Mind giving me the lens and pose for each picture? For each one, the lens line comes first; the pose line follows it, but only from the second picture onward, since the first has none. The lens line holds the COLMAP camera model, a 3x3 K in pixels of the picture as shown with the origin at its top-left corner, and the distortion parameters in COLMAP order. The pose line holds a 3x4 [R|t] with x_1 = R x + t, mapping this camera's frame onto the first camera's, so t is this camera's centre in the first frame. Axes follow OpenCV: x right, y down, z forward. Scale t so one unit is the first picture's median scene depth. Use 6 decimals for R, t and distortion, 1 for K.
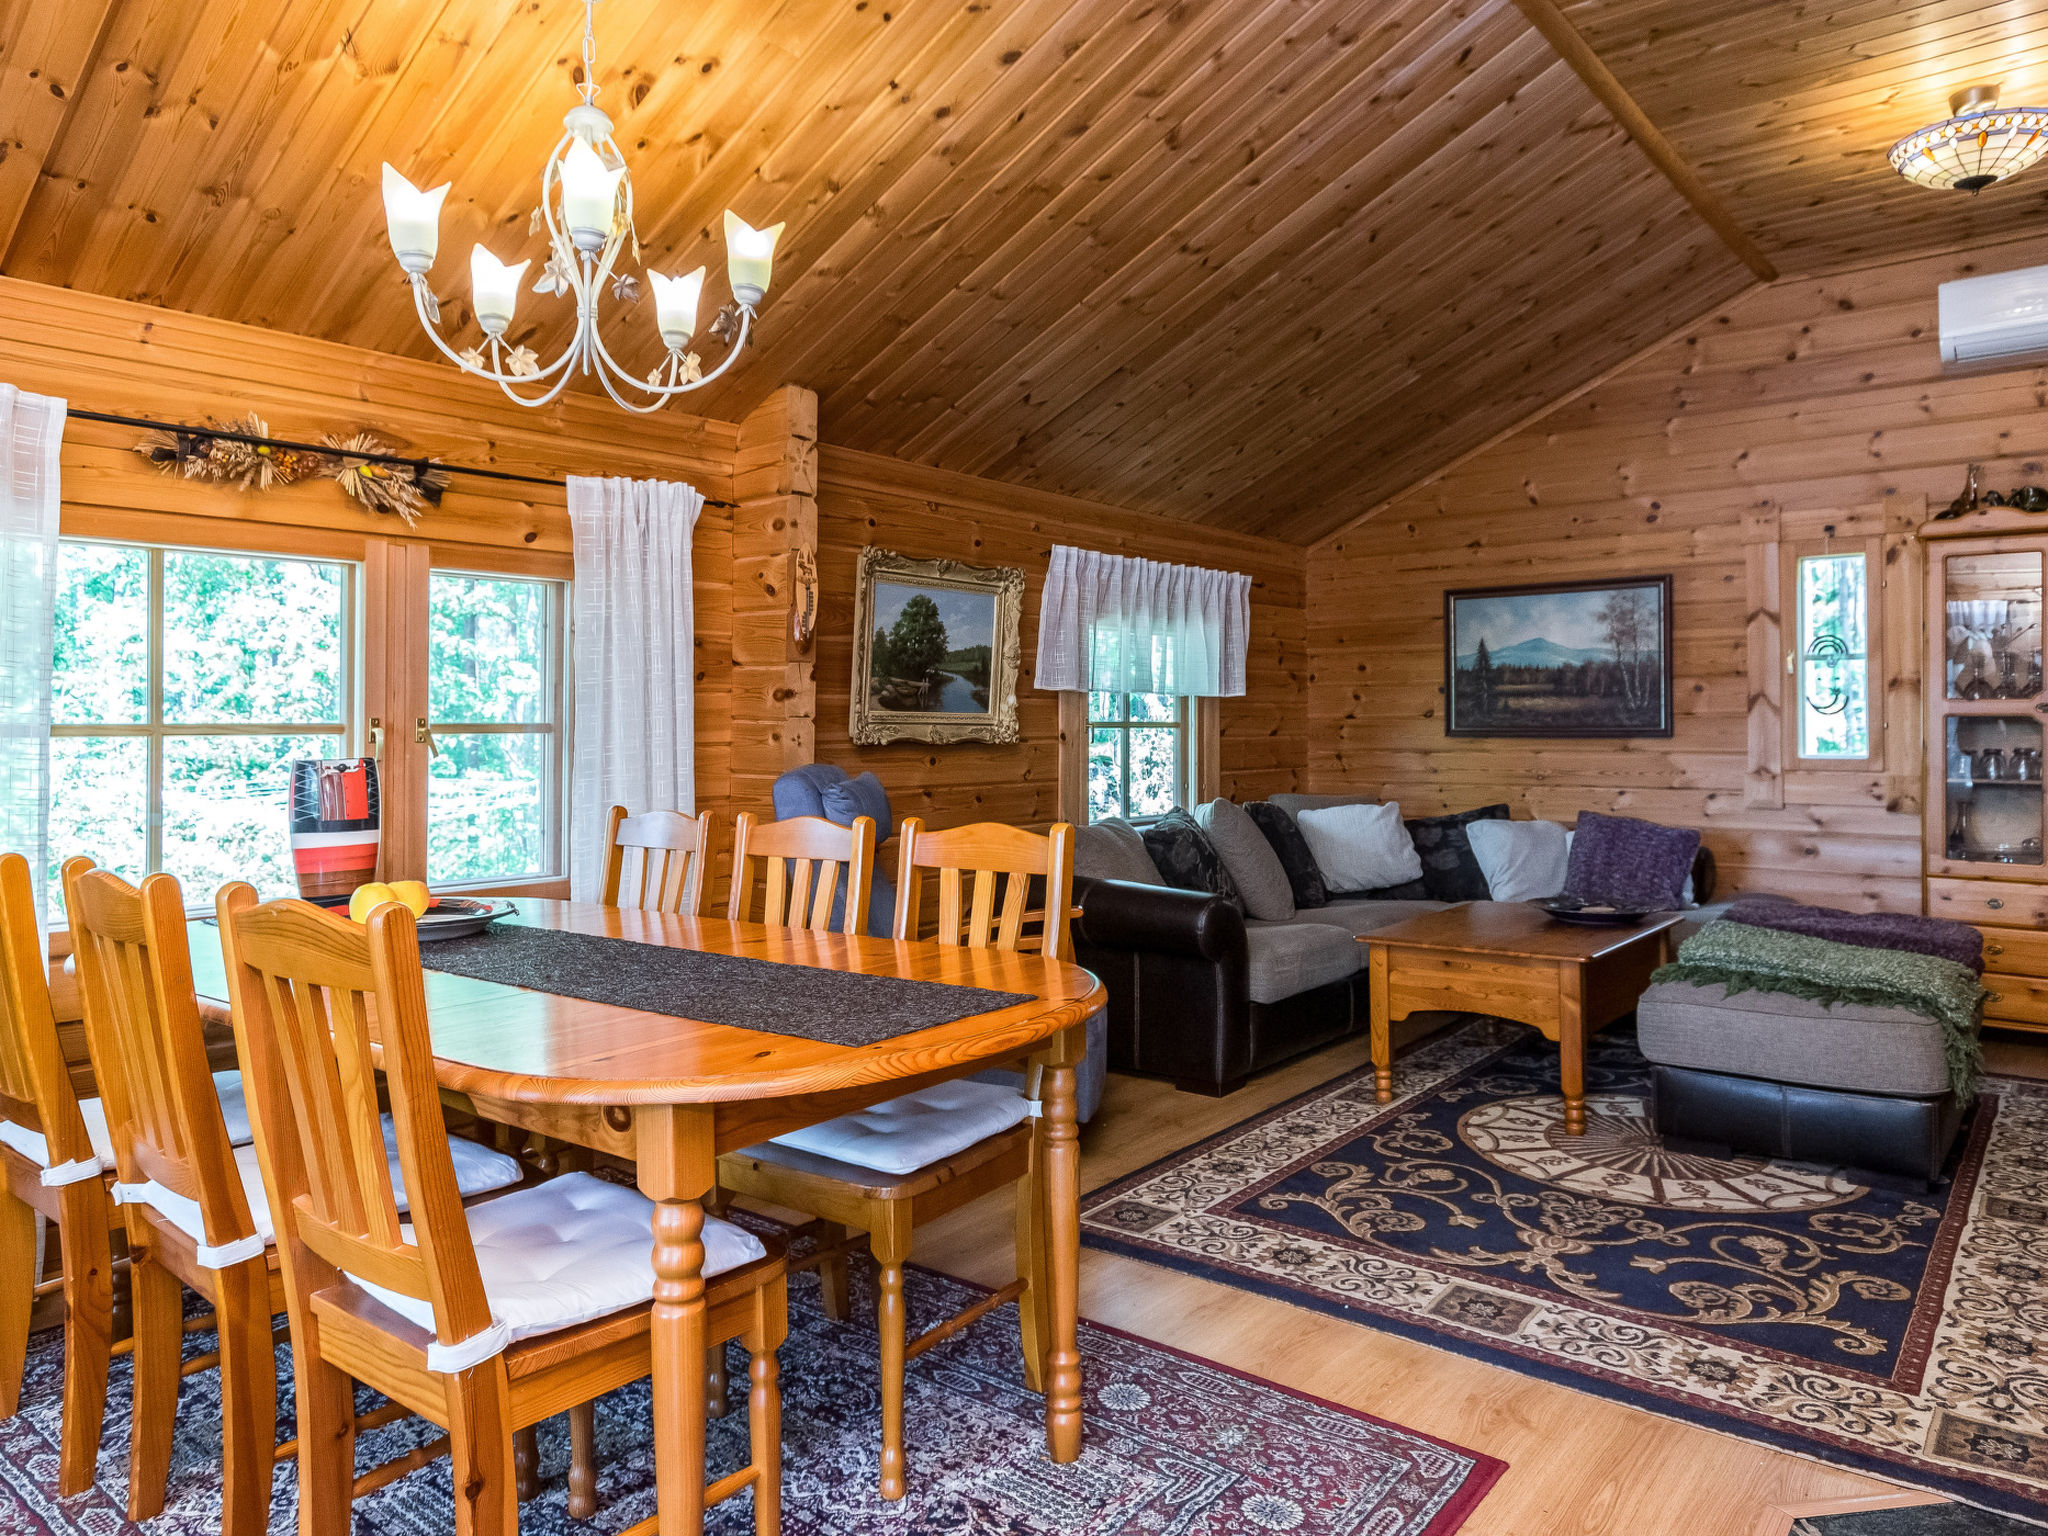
lens RADIAL K [[1346.3, 0, 1027.9], [0, 1346.3, 705.7], [0, 0, 1]] dist [-0.000133, 0.001220]
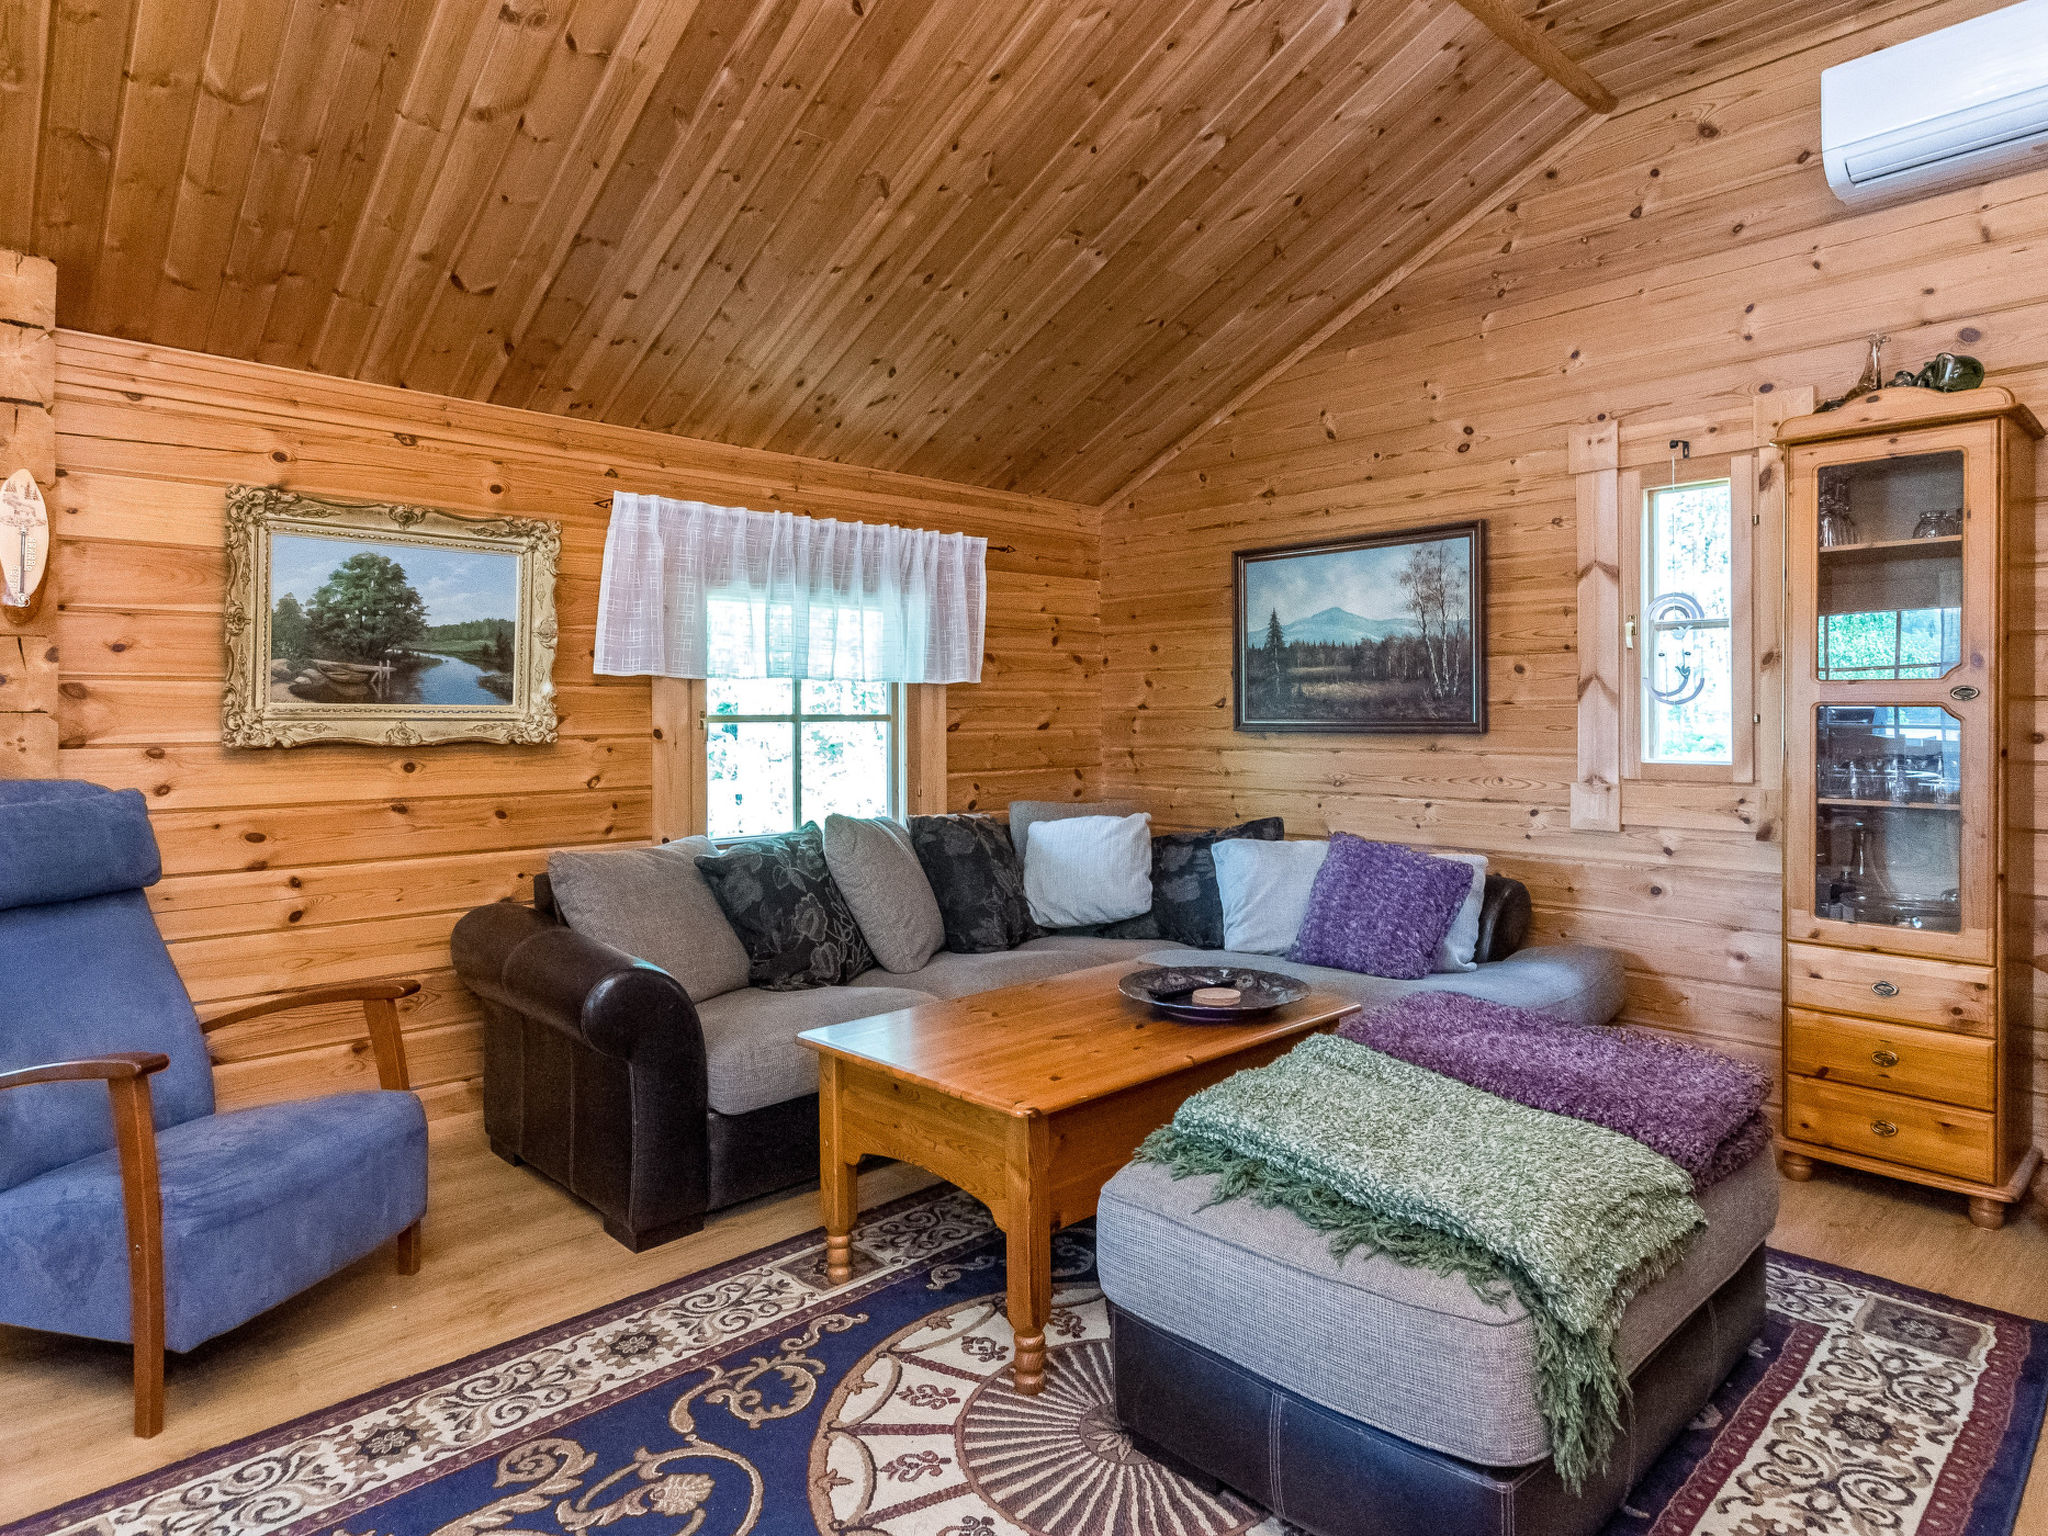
lens RADIAL K [[1182.7, 0, 1022.4], [0, 1182.7, 714.1], [0, 0, 1]] dist [0.001370, 0.000504]
pose [[0.991453, -0.001642, -0.130453, 0.325287], [0.003764, 0.999865, 0.016018, 0.000674], [0.130409, -0.016372, 0.991325, 0.321736]]
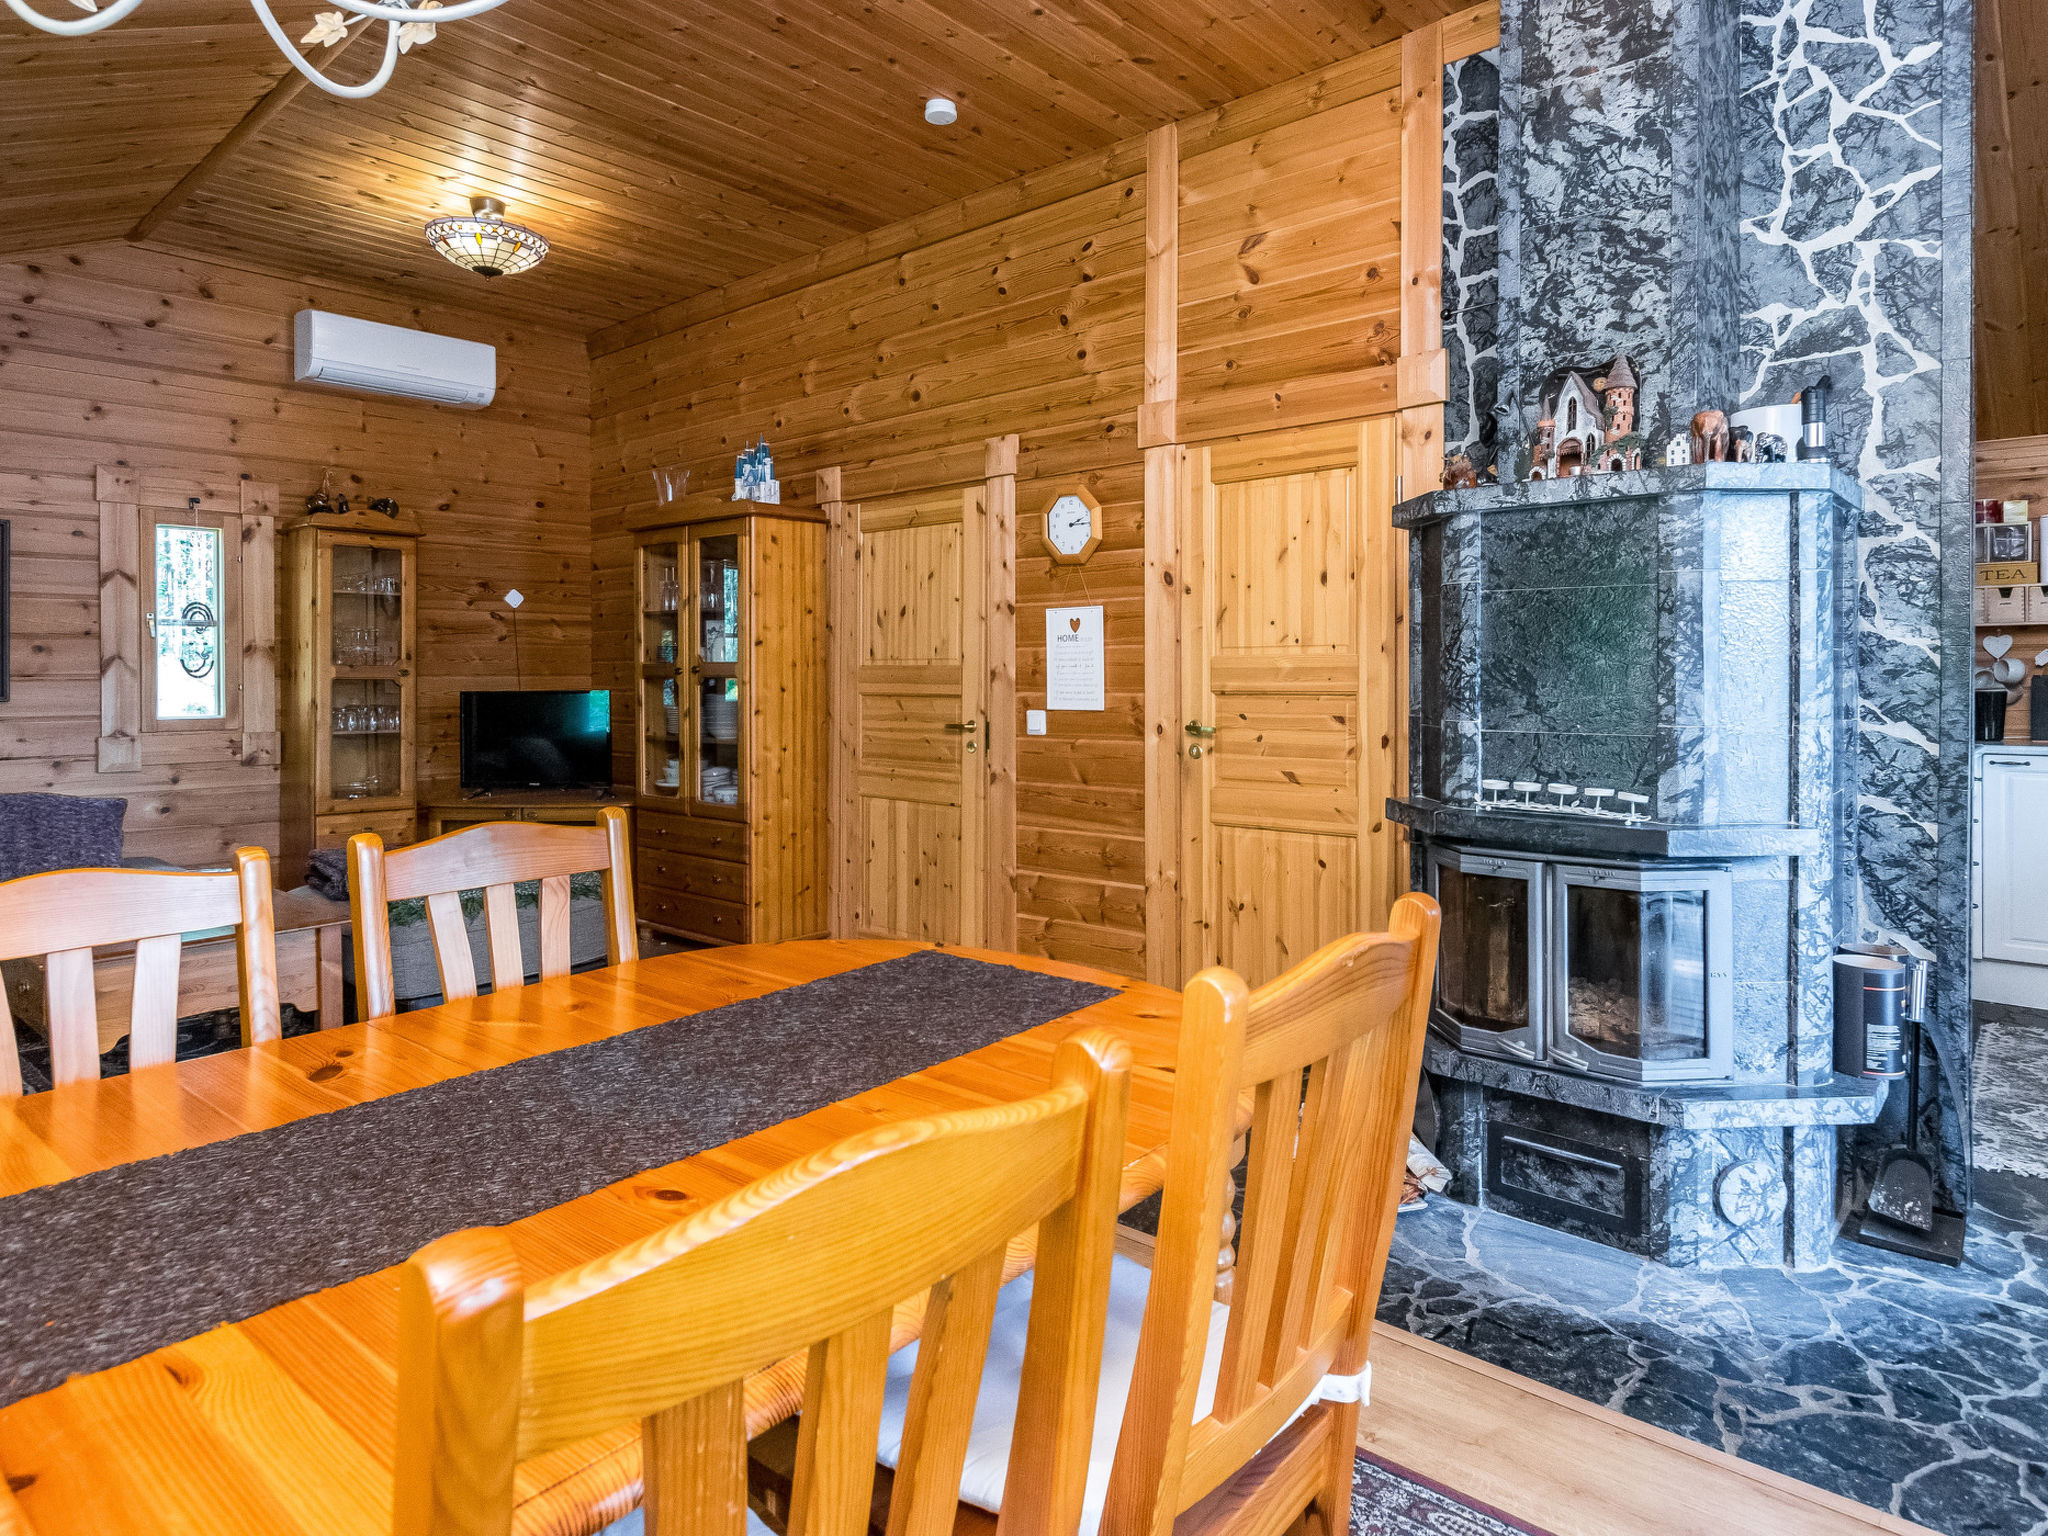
lens RADIAL K [[1222.4, 0, 1048.4], [0, 1222.4, 681.3], [0, 0, 1]] dist [0.000058, 0.000941]
pose [[0.030910, -0.000139, 0.999522, -0.334539], [-0.010009, 0.999950, 0.000449, 0.002384], [-0.999472, -0.010018, 0.030907, 0.299741]]
